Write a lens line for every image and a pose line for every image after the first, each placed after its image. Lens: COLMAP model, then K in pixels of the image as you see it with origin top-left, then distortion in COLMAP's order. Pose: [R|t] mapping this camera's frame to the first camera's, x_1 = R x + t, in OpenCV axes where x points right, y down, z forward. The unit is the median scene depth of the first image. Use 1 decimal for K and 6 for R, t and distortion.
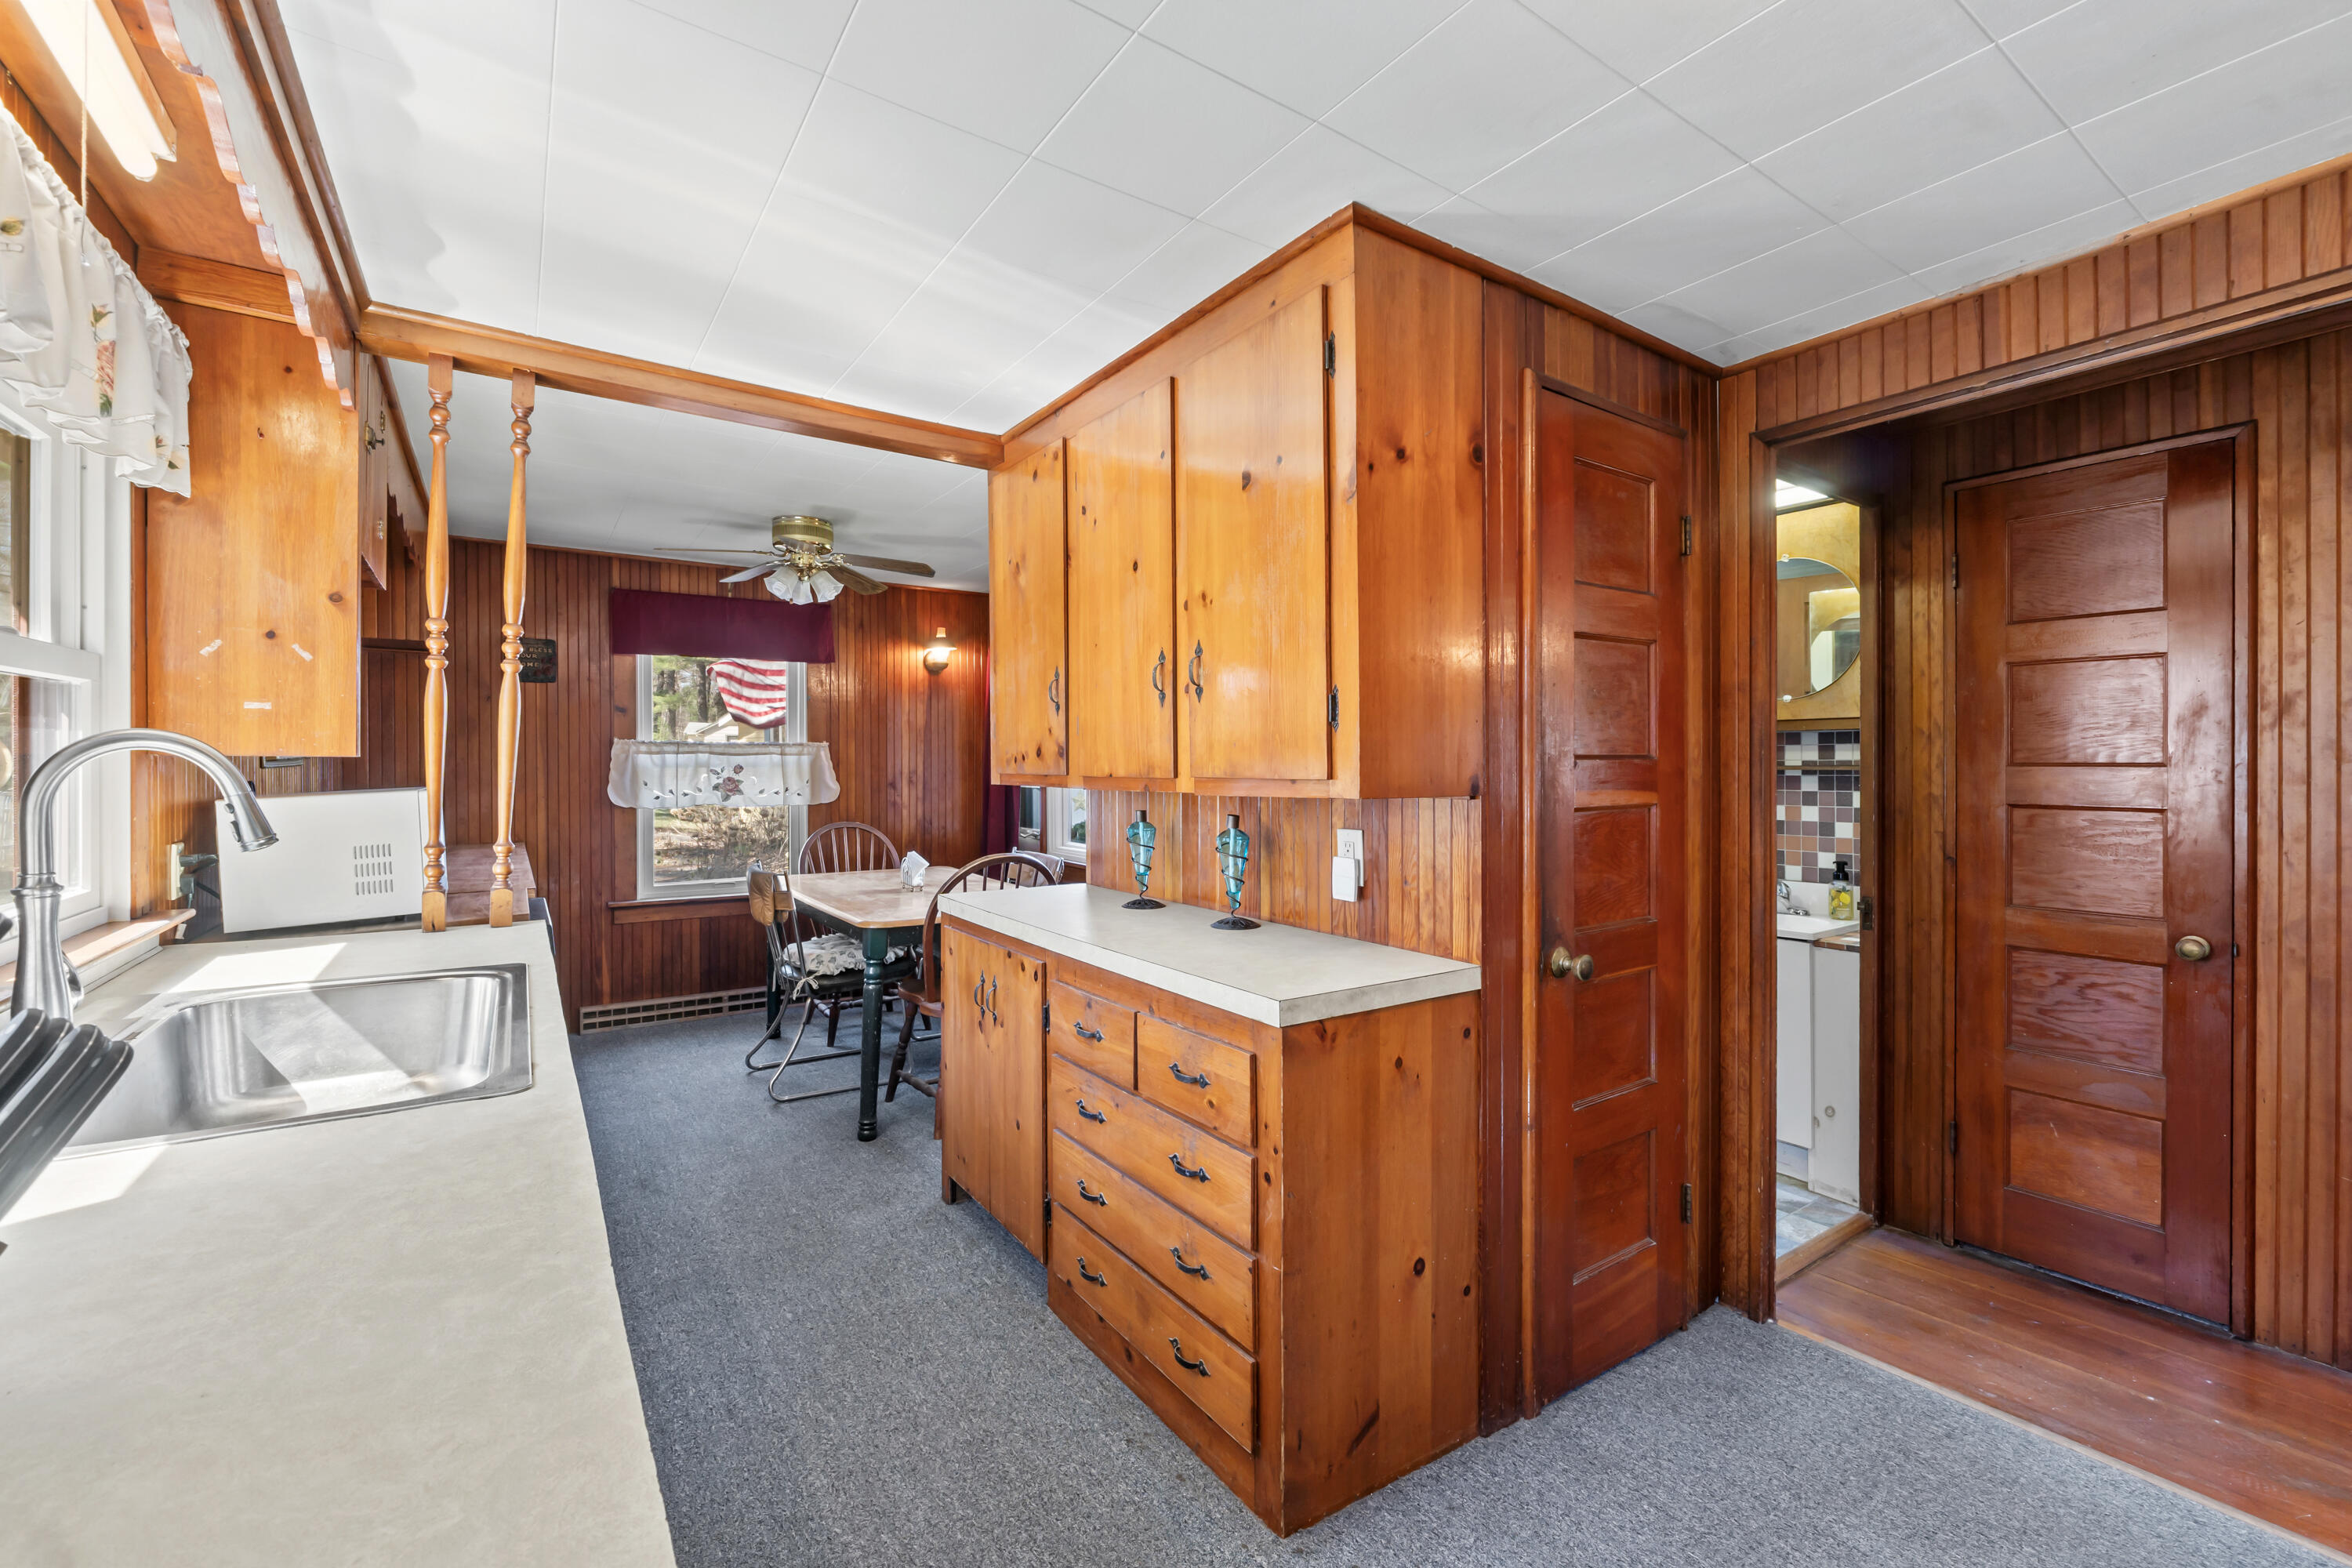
lens RADIAL K [[976.3, 0, 1177.7], [0, 976.3, 759.9], [0, 0, 1]] dist [0.000053, 0.000072]
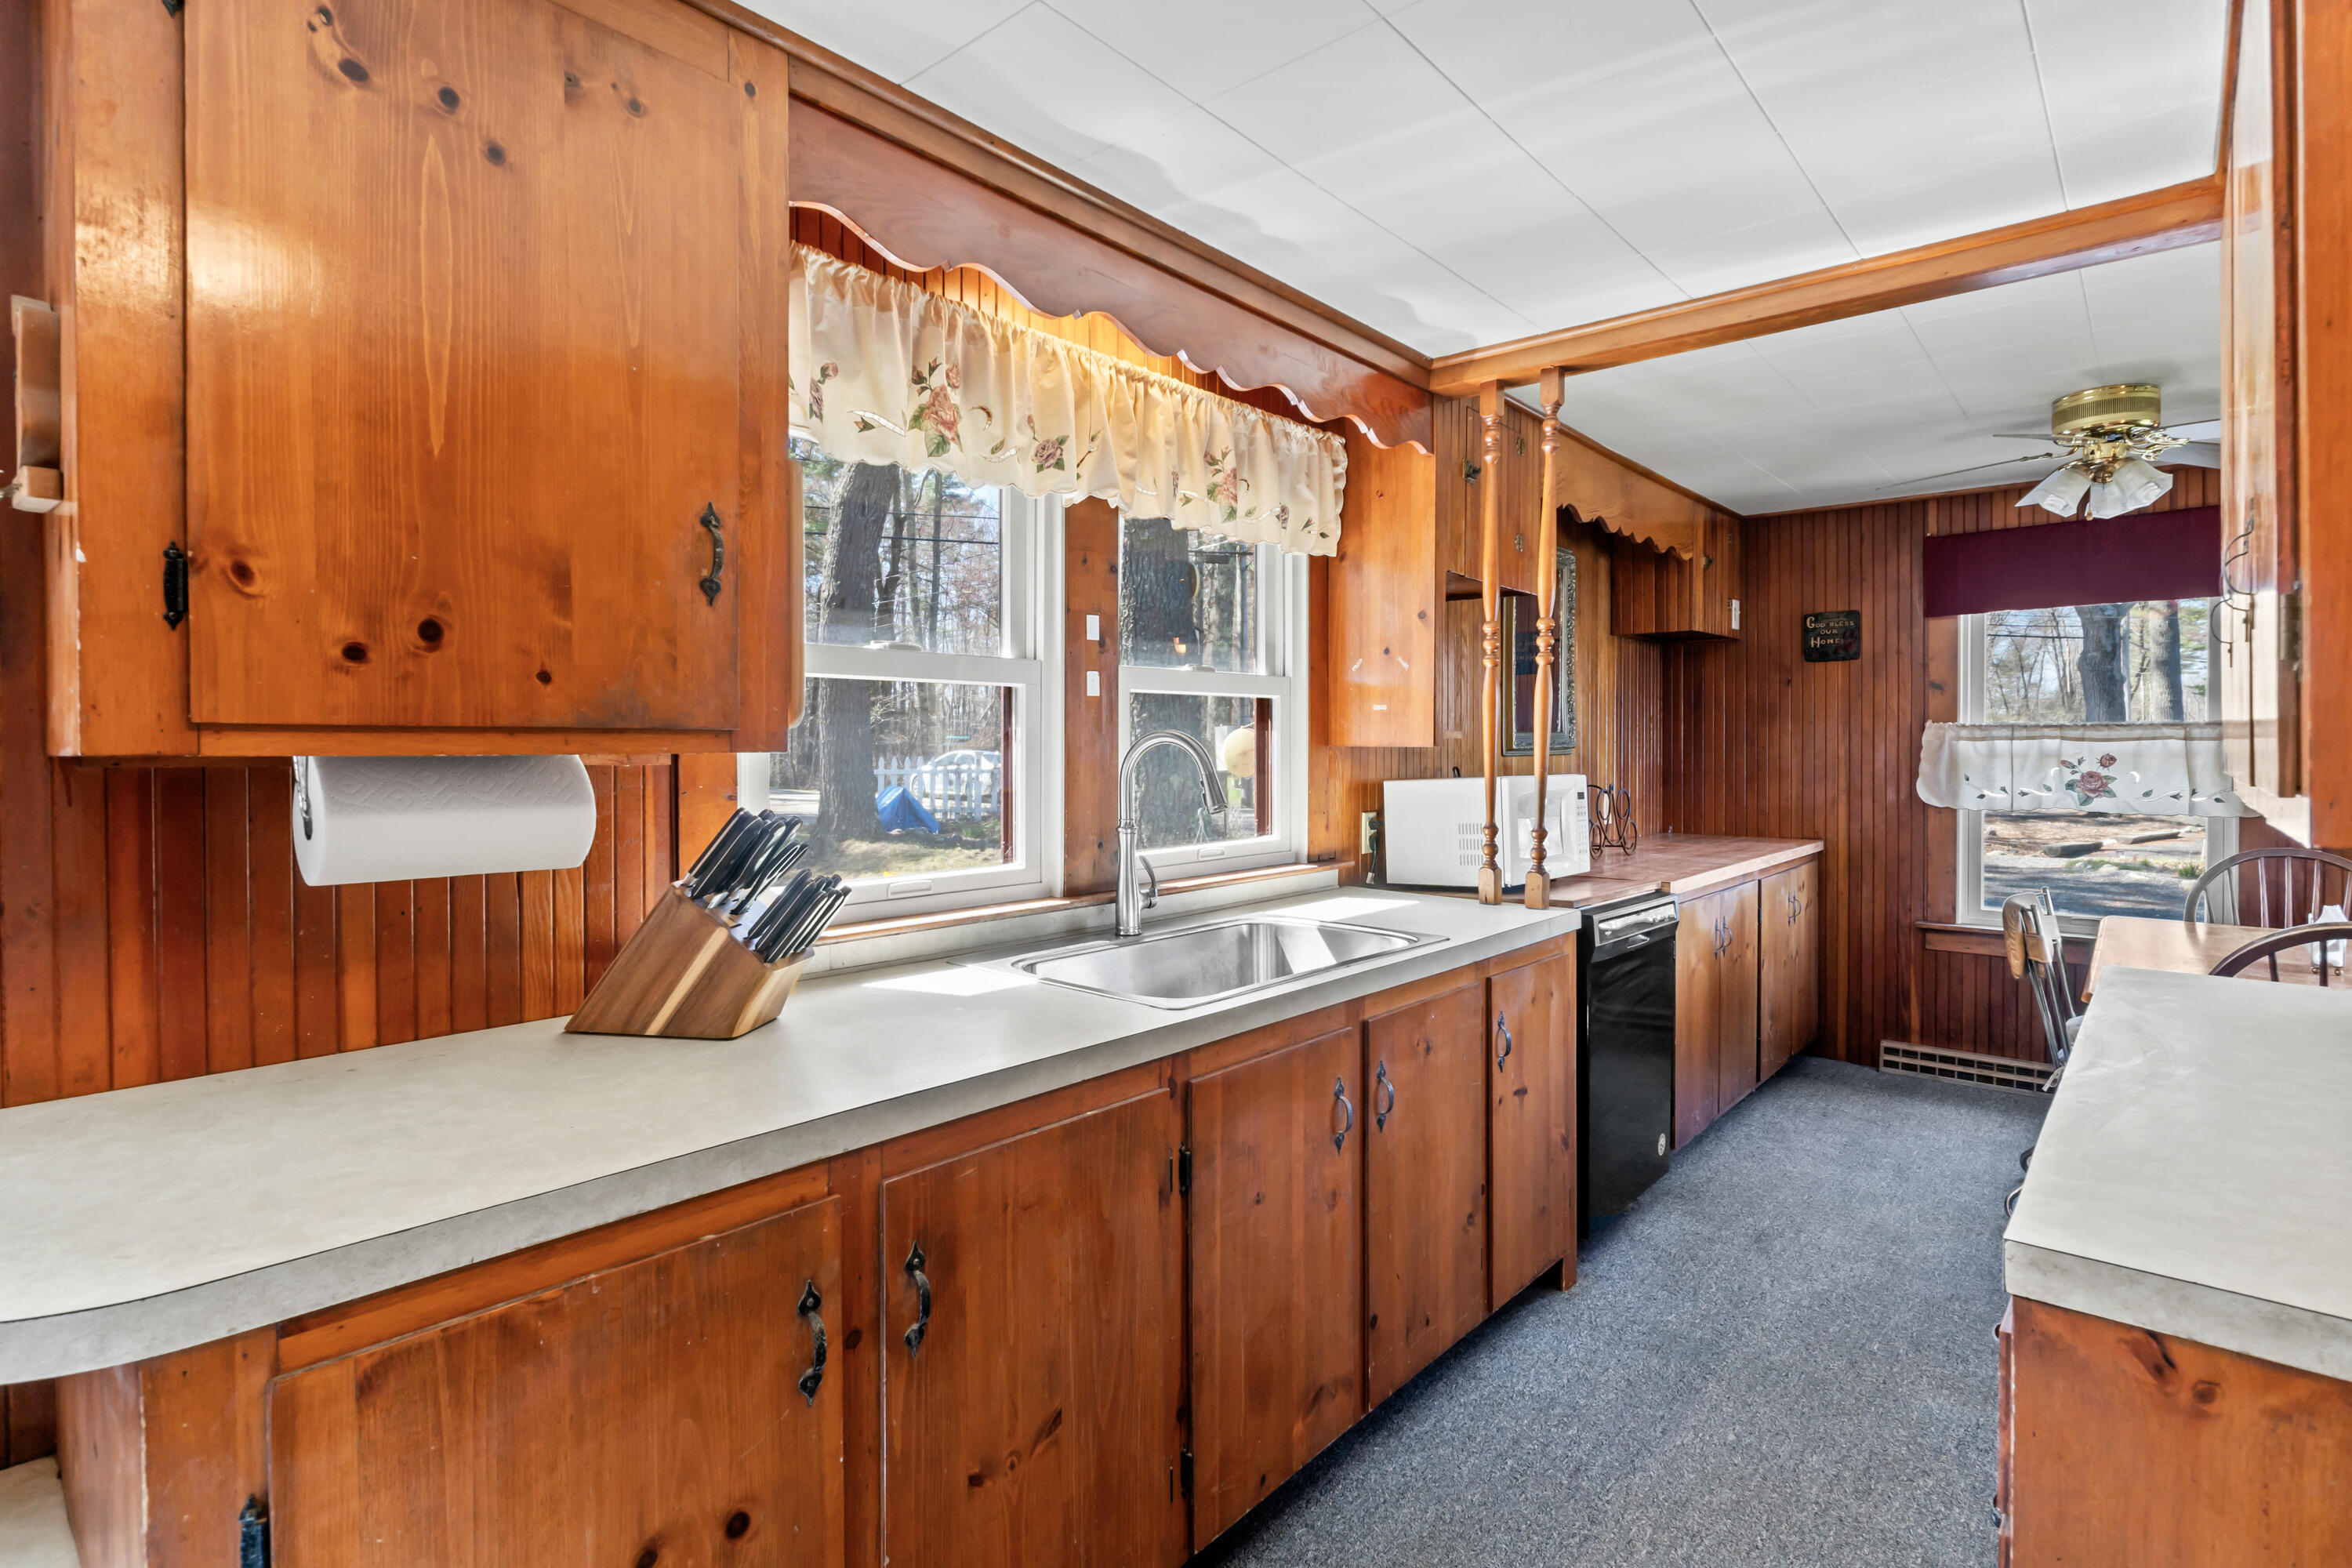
lens RADIAL K [[1130.4, 0, 1159.4], [0, 1130.4, 761.2], [0, 0, 1]] dist [-0.007553, 0.000074]
pose [[0.251377, 0.008923, -0.967848, 0.174566], [0.003031, 0.999945, 0.010007, -0.000379], [0.967885, -0.005449, 0.251336, 0.143787]]
